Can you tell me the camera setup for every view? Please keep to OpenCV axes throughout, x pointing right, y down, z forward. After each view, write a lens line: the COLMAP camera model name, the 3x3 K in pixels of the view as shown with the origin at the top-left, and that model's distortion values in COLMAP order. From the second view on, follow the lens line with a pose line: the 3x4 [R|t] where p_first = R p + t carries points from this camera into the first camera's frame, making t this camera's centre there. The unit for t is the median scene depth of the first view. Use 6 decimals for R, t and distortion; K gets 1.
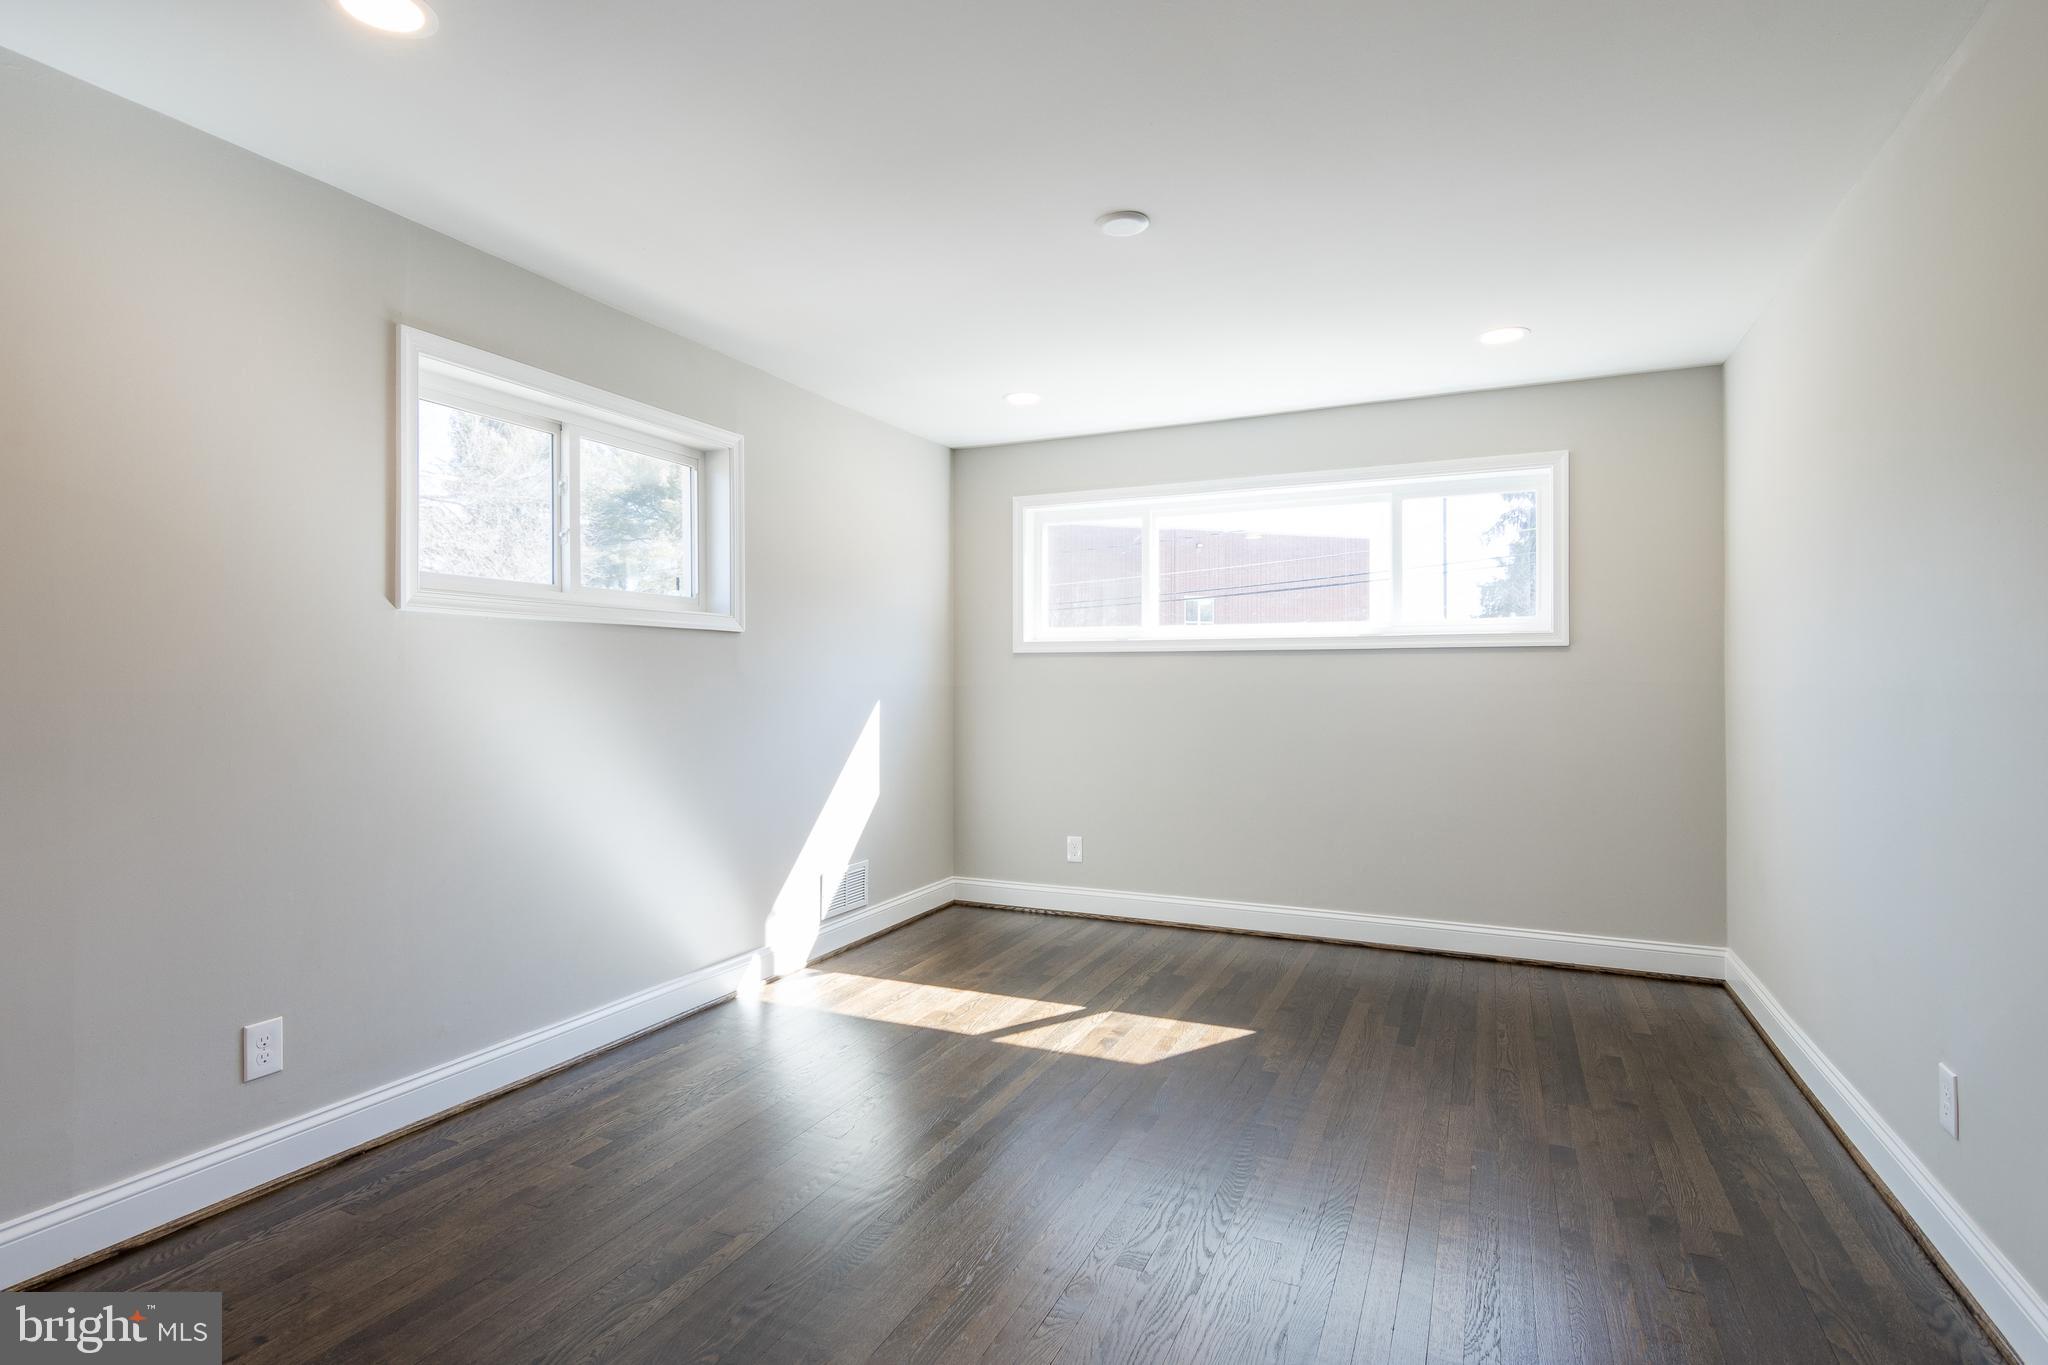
lens RADIAL K [[1029.2, 0, 1016.9], [0, 1029.2, 678.1], [0, 0, 1]] dist [0.006029, 0.000077]
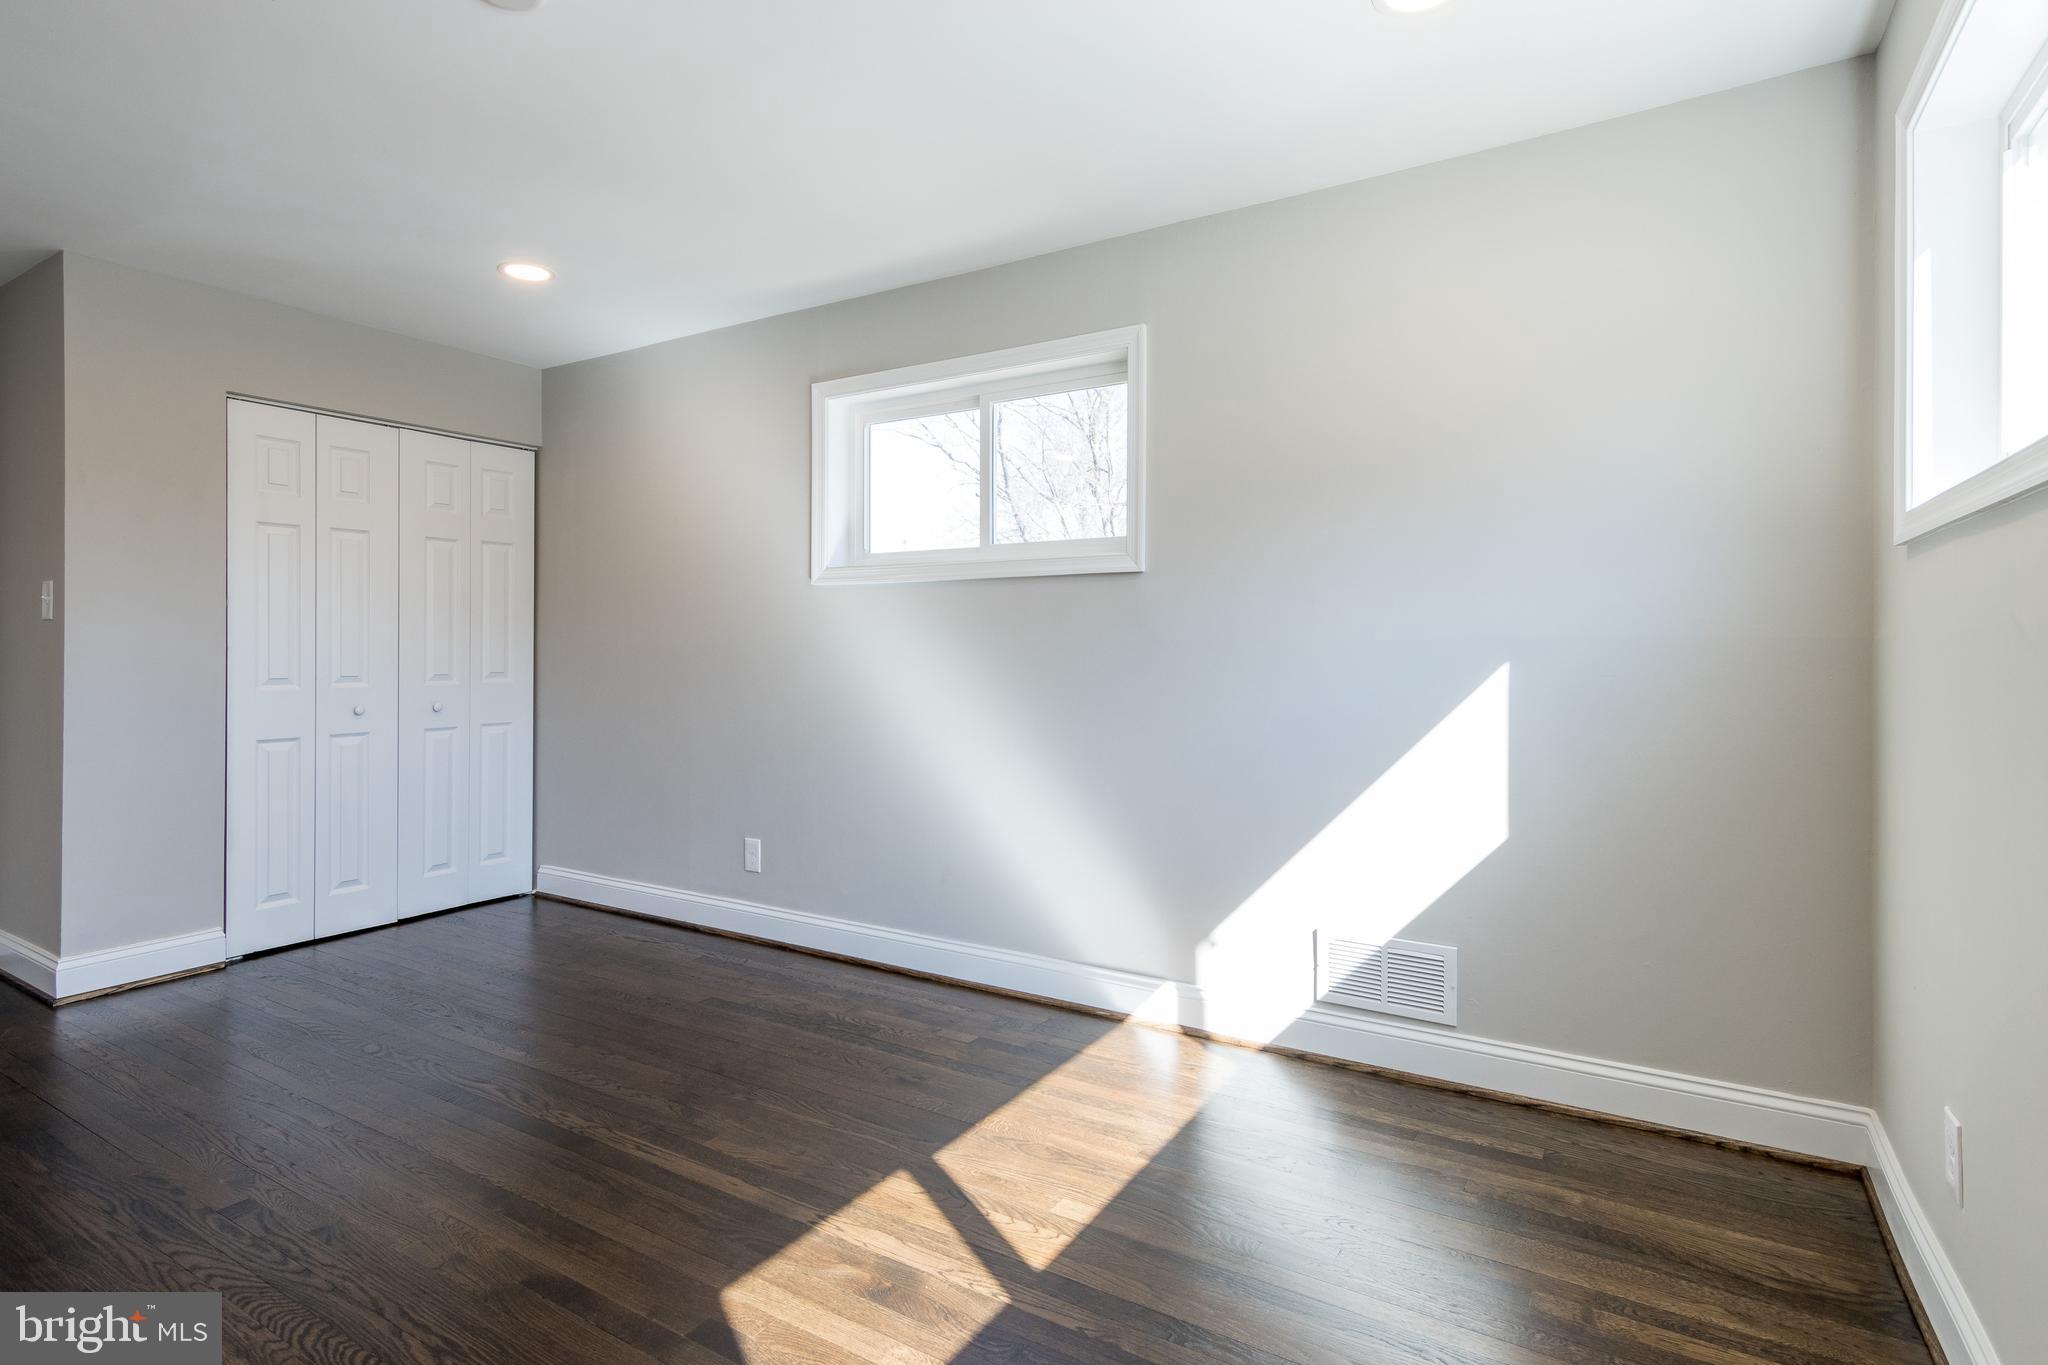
lens RADIAL K [[1037.4, 0, 1016.7], [0, 1037.4, 651.7], [0, 0, 1]] dist [0.003049, 0.000266]
pose [[-0.125985, 0.004661, -0.992021, 0.607356], [0.002085, 0.999988, 0.004433, 0.015116], [0.992030, -0.001510, -0.125993, 1.123691]]
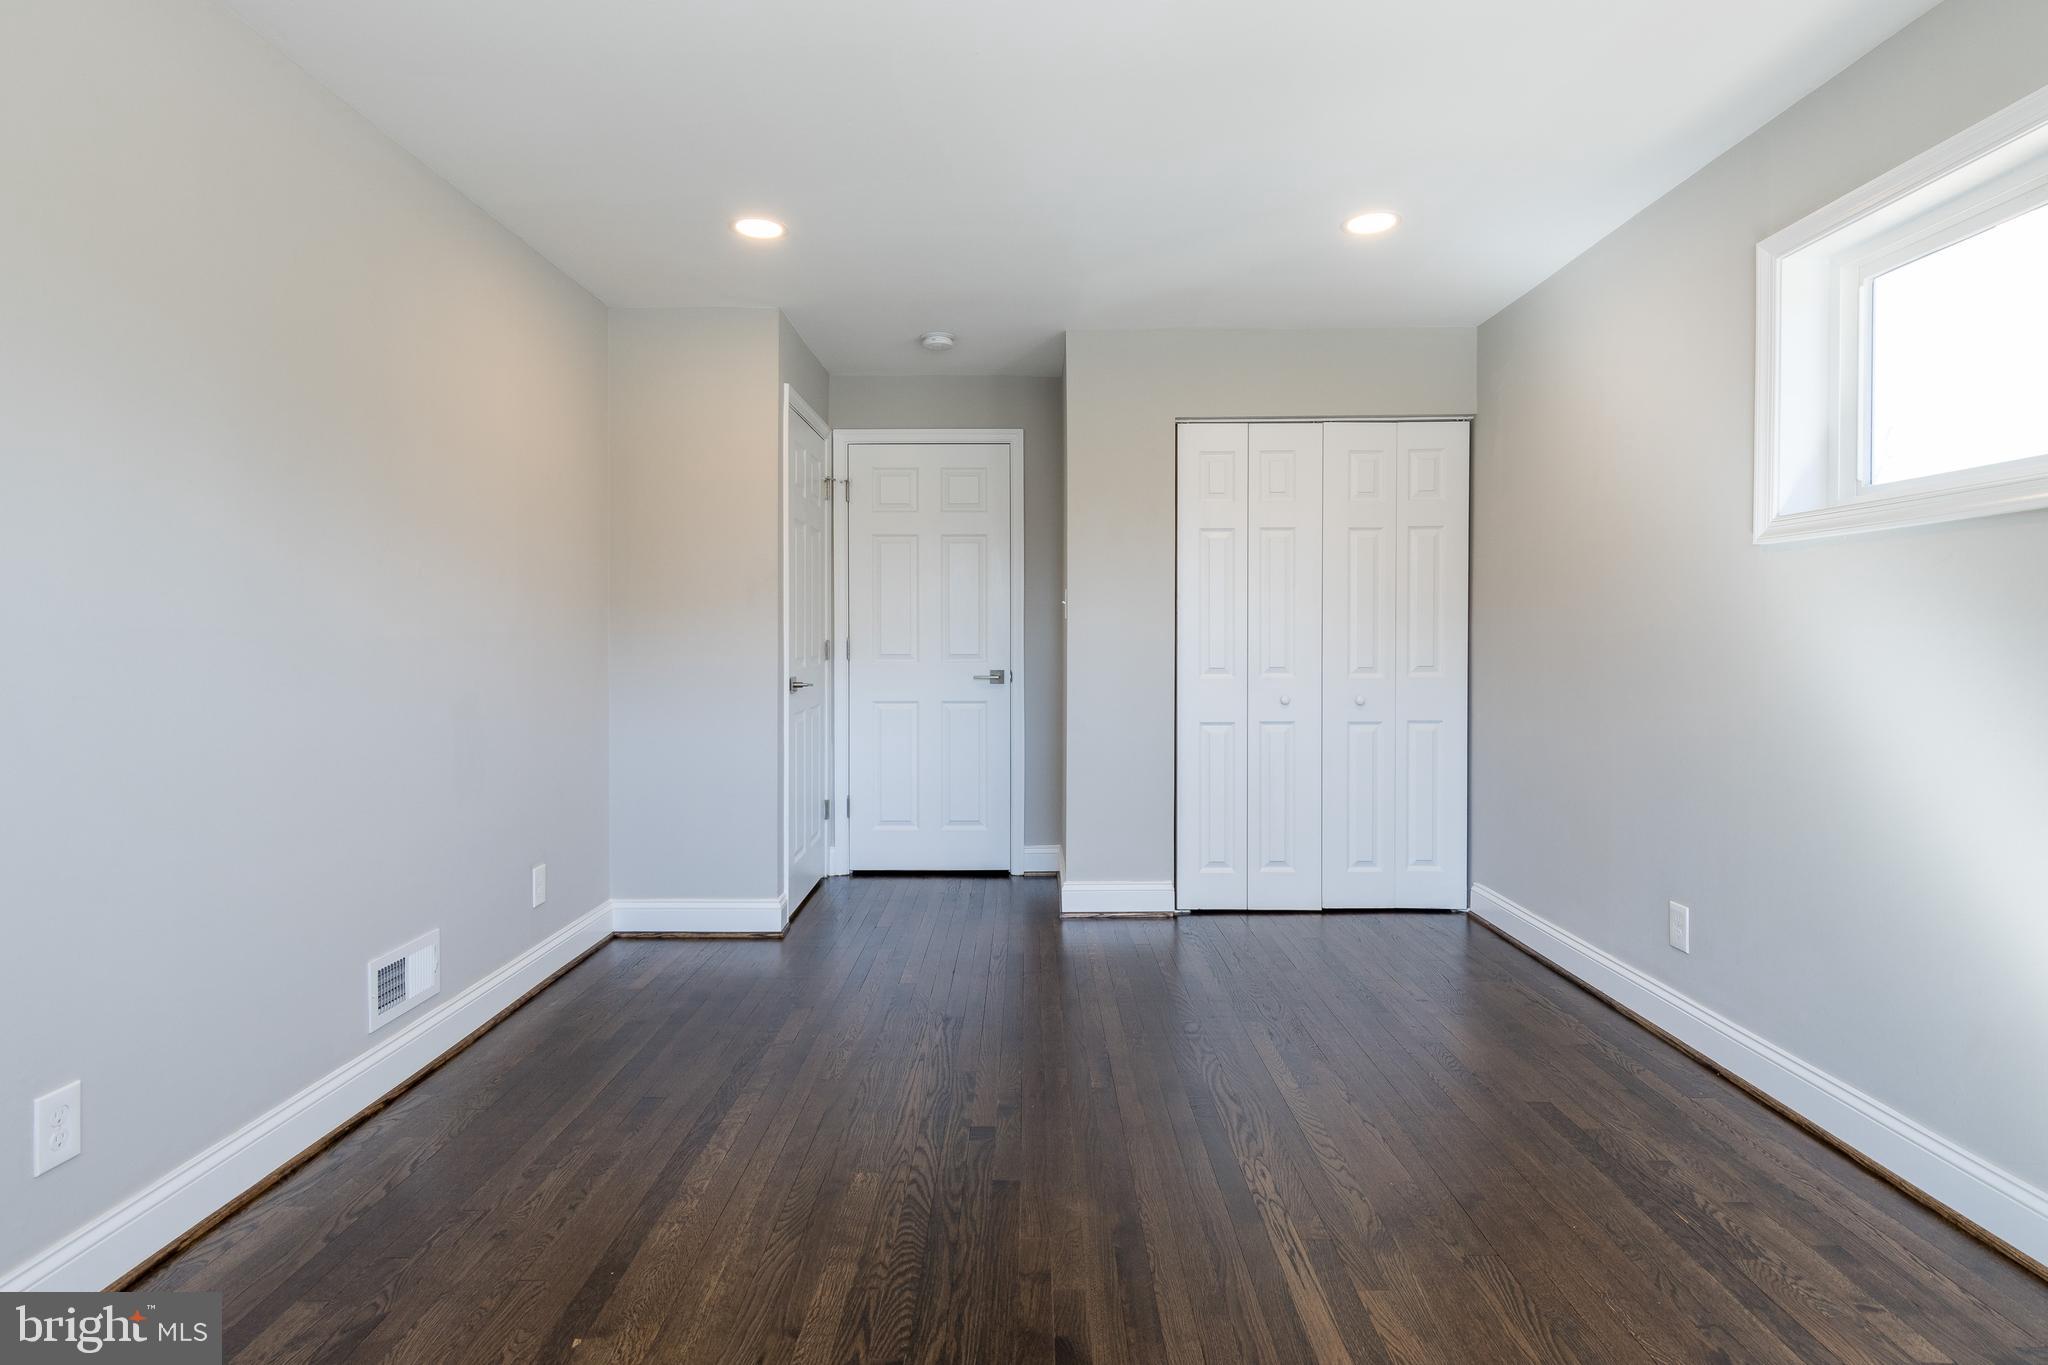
lens RADIAL K [[1048.7, 0, 1017.6], [0, 1048.7, 651.4], [0, 0, 1]] dist [0.037003, -0.021248]
pose [[-0.913556, 0.008066, -0.406632, 0.327612], [0.005460, 0.999956, 0.007569, 0.016436], [0.406676, 0.004695, -0.913561, 1.246444]]
